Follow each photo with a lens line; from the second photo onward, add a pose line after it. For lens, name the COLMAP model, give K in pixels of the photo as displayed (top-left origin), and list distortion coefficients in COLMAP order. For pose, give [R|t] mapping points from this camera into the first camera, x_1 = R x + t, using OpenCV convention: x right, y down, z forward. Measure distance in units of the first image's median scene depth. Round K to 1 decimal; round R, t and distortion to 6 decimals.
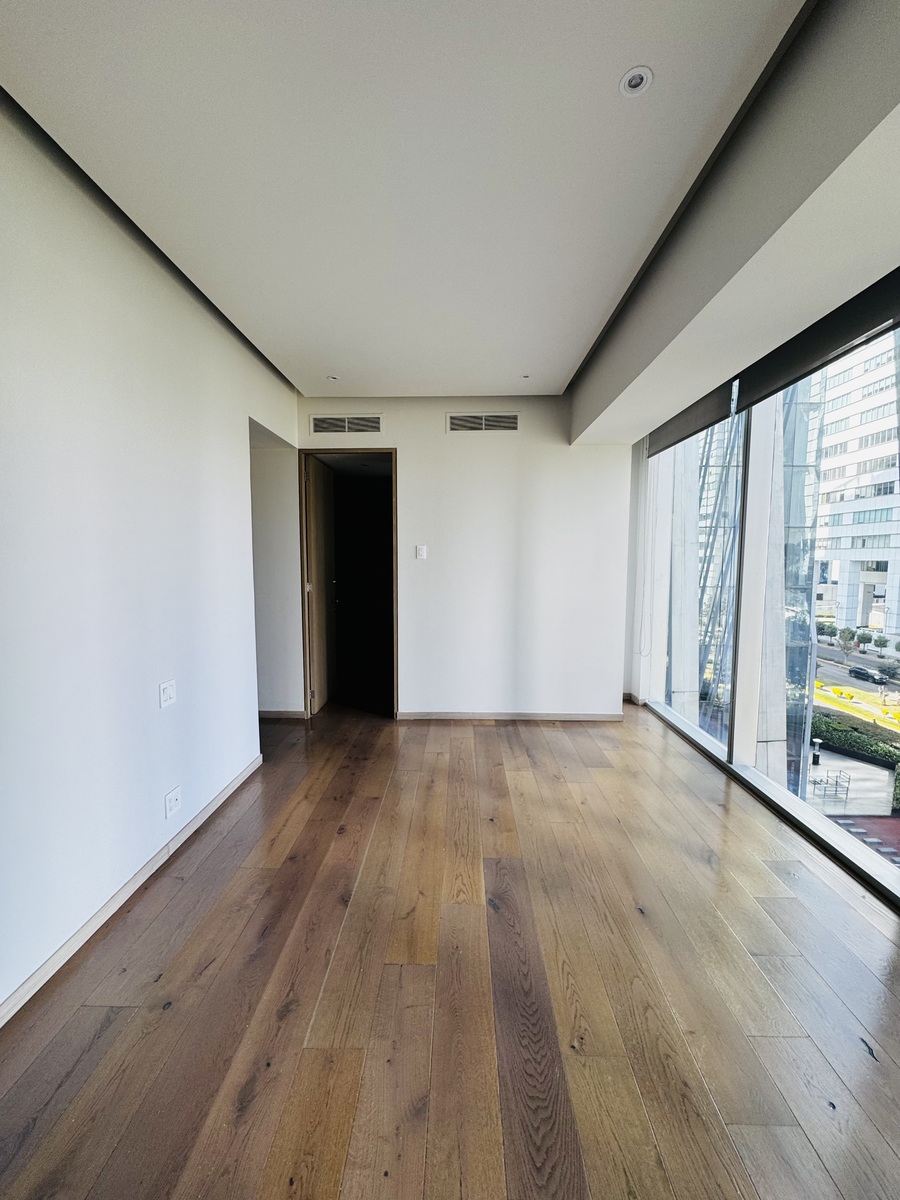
lens RADIAL K [[476.9, 0, 450.3], [0, 476.9, 599.2], [0, 0, 1]] dist [-0.004540, 0.001259]
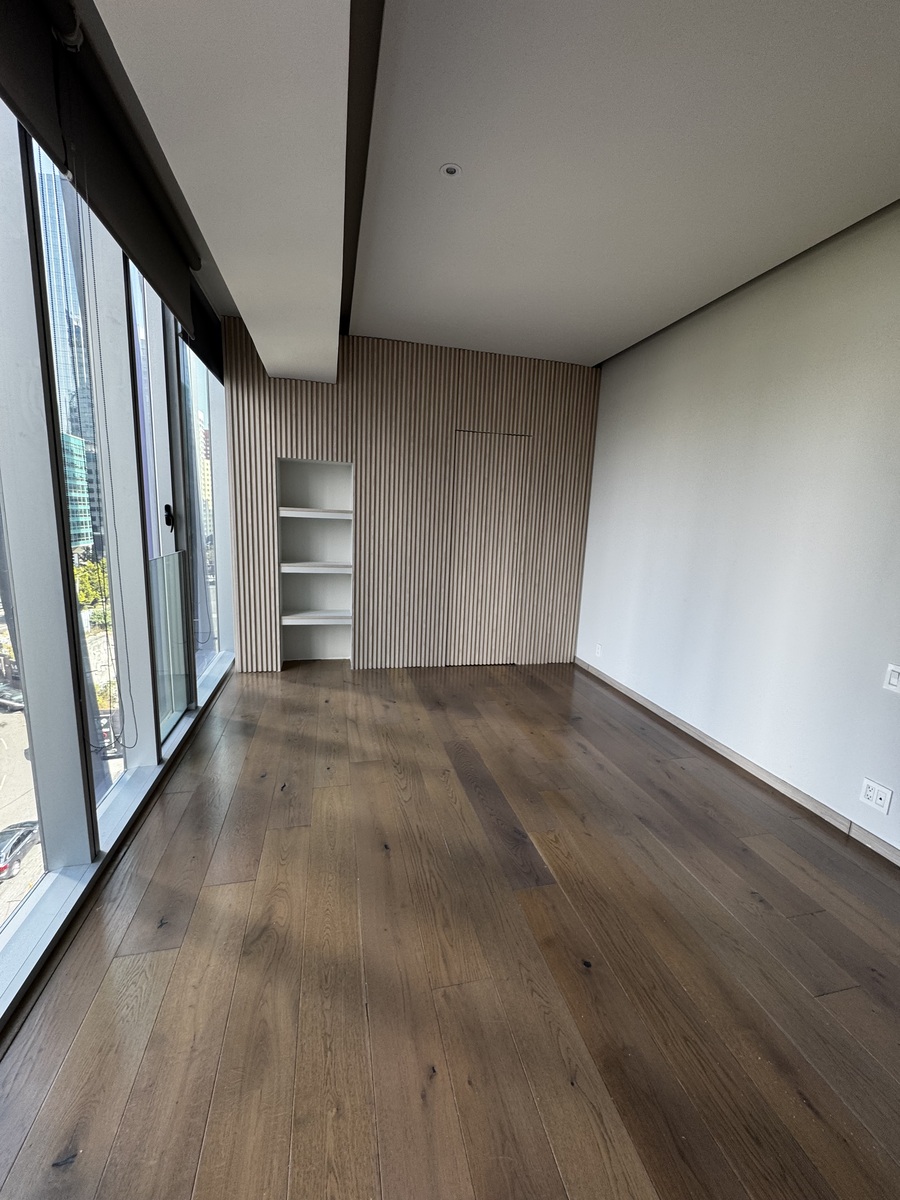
lens RADIAL K [[476.9, 0, 450.2], [0, 476.9, 600.7], [0, 0, 1]] dist [-0.004540, 0.001259]
pose [[-0.964208, 0.002427, -0.265134, 0.527856], [-0.067959, 0.964292, 0.255973, -0.135789], [0.256288, 0.264830, -0.929614, 1.815490]]
